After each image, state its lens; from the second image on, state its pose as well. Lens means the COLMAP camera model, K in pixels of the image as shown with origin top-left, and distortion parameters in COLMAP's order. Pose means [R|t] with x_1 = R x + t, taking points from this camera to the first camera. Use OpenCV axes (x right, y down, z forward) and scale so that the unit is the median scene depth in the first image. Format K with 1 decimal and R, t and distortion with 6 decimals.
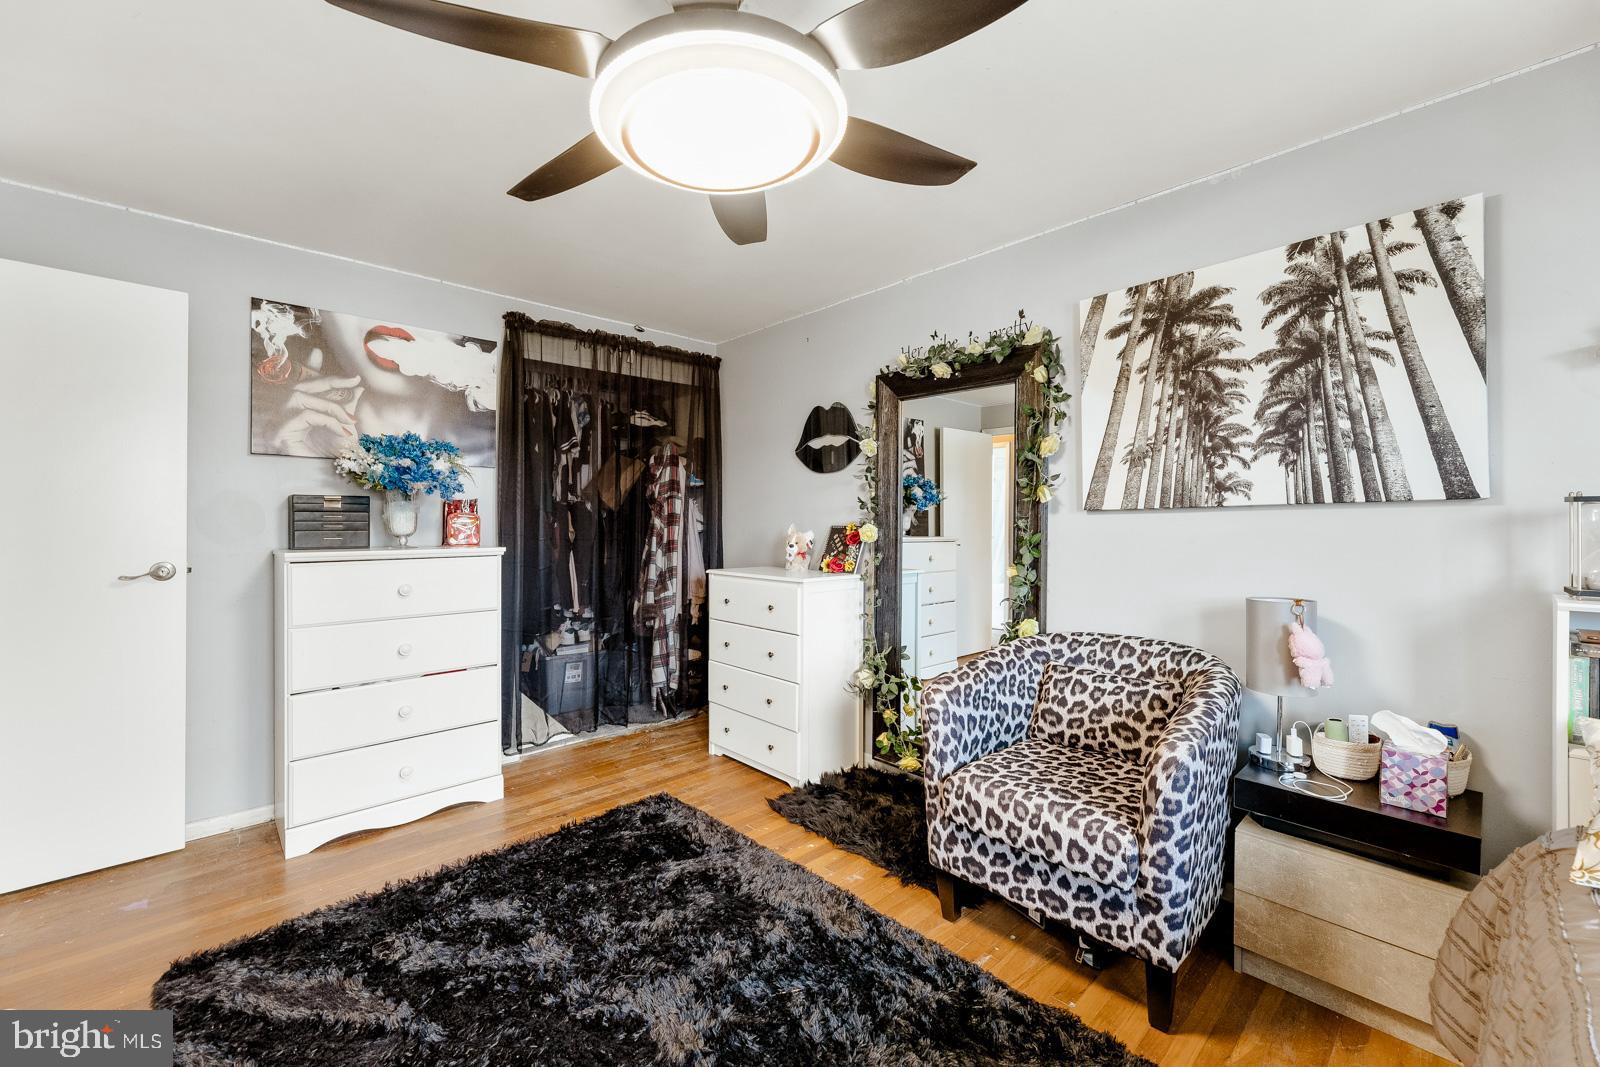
lens RADIAL K [[657.6, 0, 800.0], [0, 657.6, 533.5], [0, 0, 1]] dist [-0.000317, -0.000018]
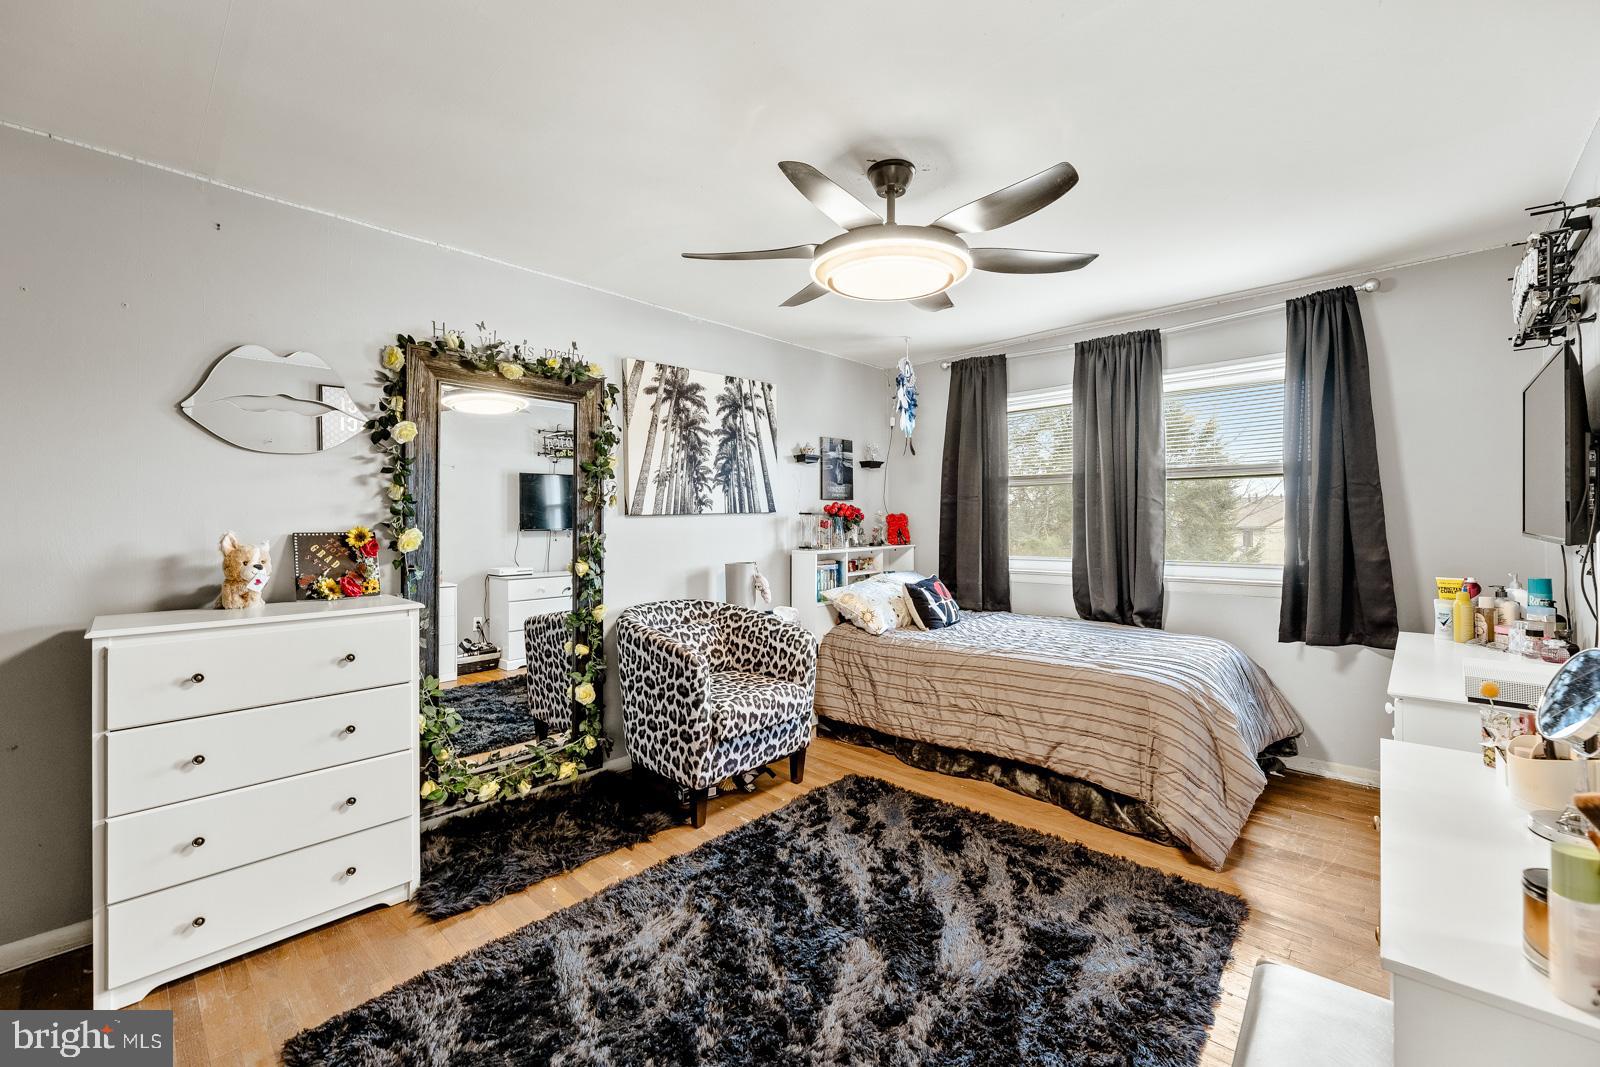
lens RADIAL K [[657.6, 0, 800.0], [0, 657.6, 533.5], [0, 0, 1]] dist [-0.000317, -0.000018]
pose [[-0.079612, -0.018570, 0.996653, -1.103167], [0.027526, 0.999404, 0.020820, -0.019053], [-0.996446, 0.029092, -0.079054, 0.903658]]
